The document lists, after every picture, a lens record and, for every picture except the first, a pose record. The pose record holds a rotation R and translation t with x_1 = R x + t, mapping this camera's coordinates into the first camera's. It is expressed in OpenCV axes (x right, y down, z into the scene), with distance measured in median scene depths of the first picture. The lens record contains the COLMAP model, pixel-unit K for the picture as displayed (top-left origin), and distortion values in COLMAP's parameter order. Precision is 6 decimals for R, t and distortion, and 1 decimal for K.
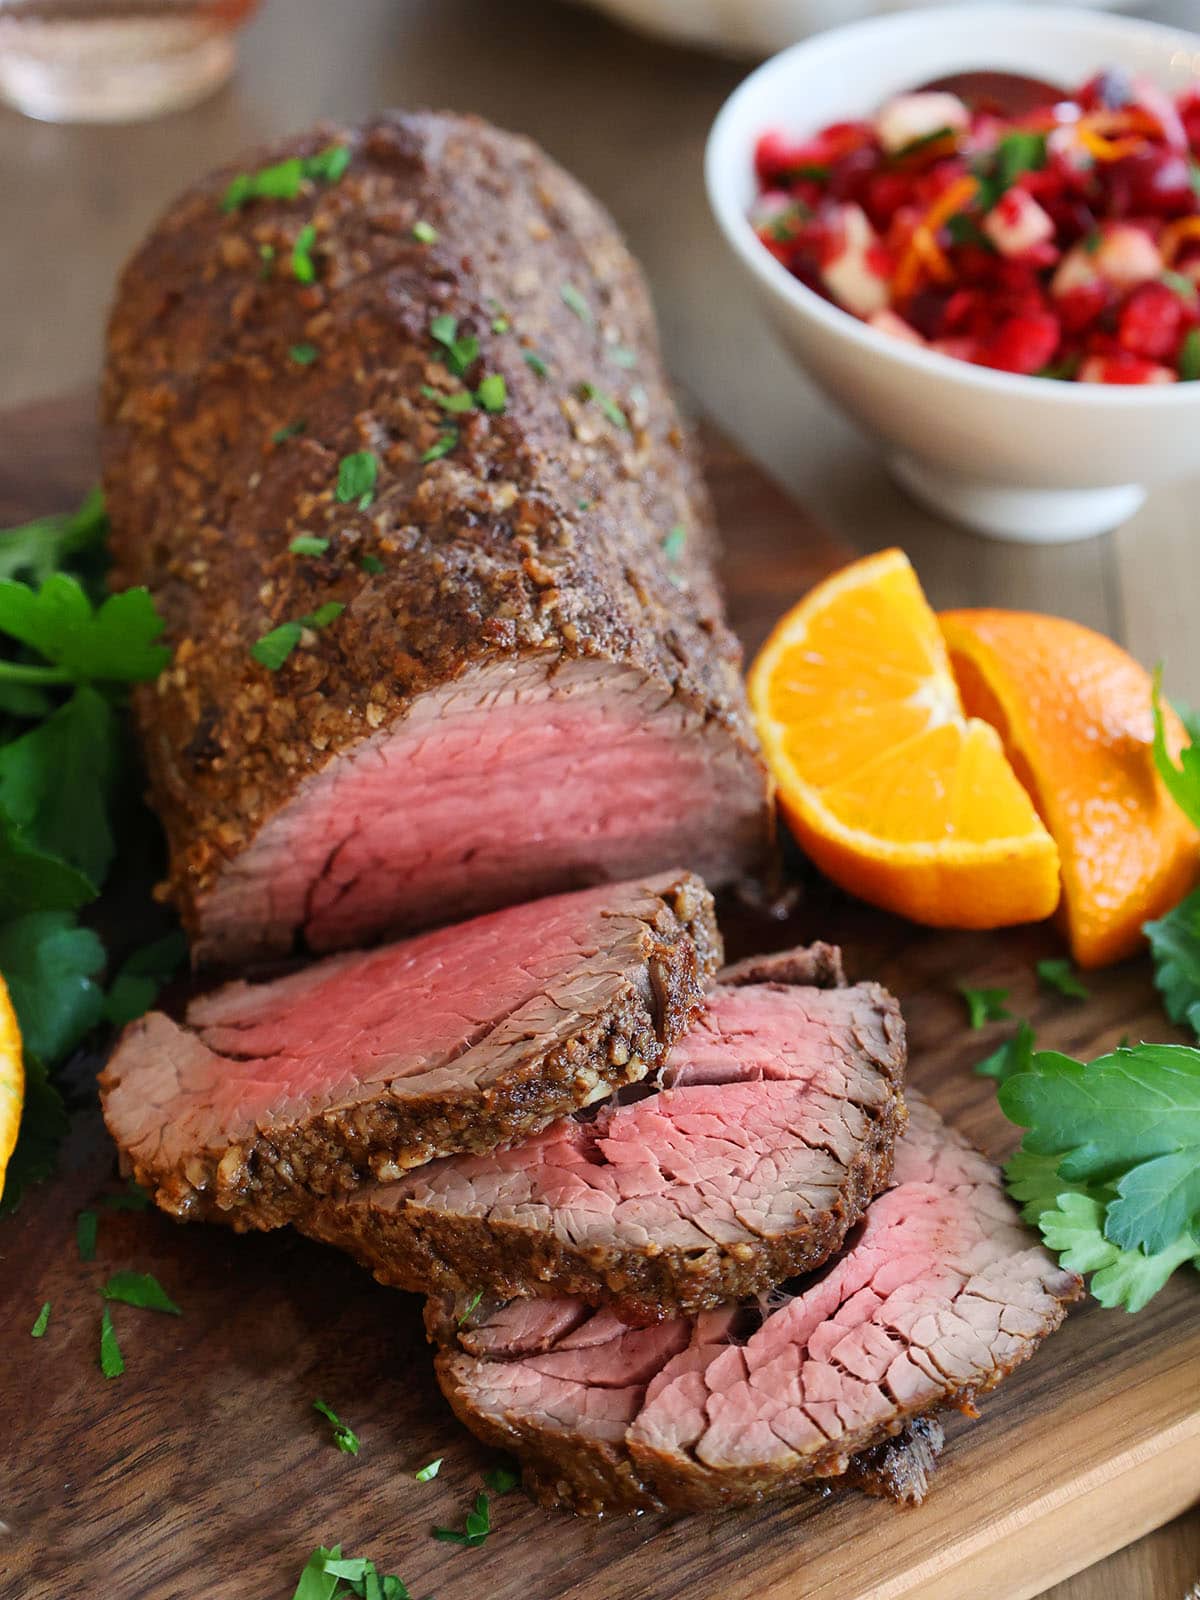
lens RADIAL K [[3016.2, 0, 512.2], [0, 3016.2, 617.2], [0, 0, 1]] dist [0.005047, 0.000000]
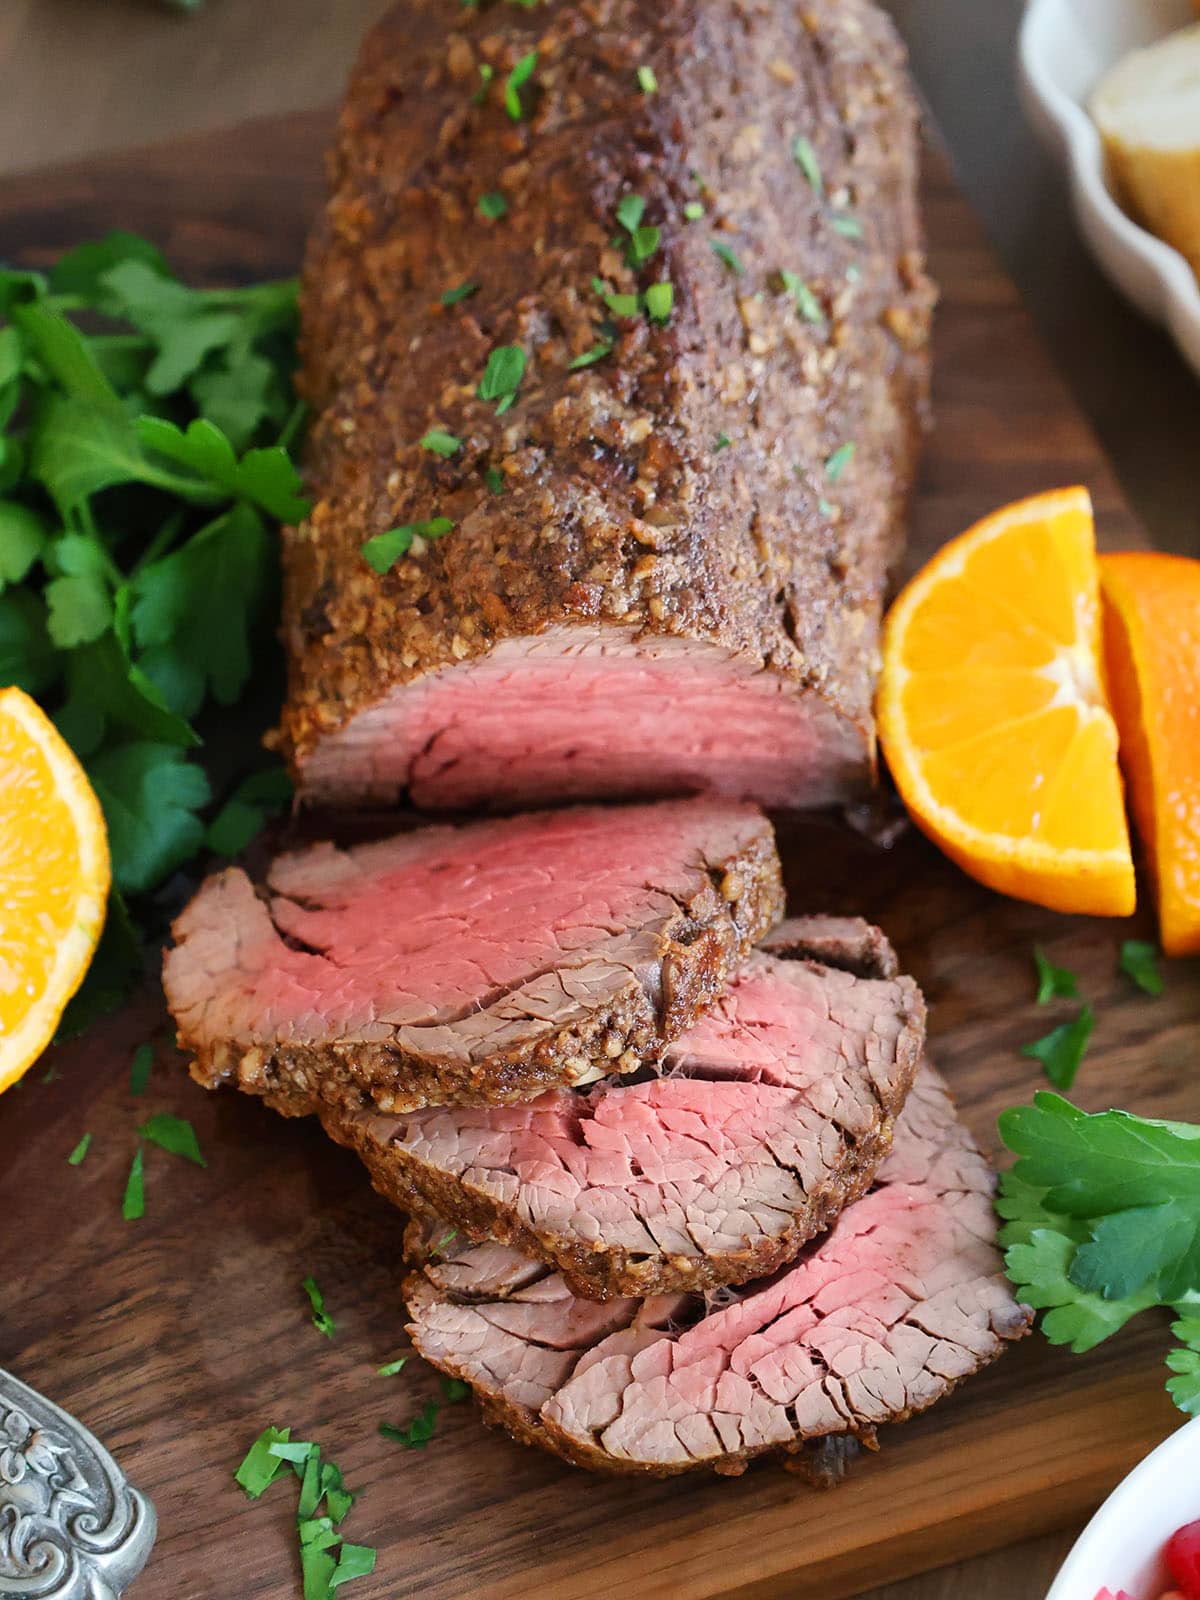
lens RADIAL K [[3016.2, 0, 633.7], [0, 3016.2, 814.9], [0, 0, 1]] dist [0.005047, 0.000000]
pose [[0.976437, 0.178803, -0.120835, 0.141304], [-0.135005, 0.942943, 0.304356, -0.227095], [0.168360, -0.280871, 0.944863, 0.043080]]
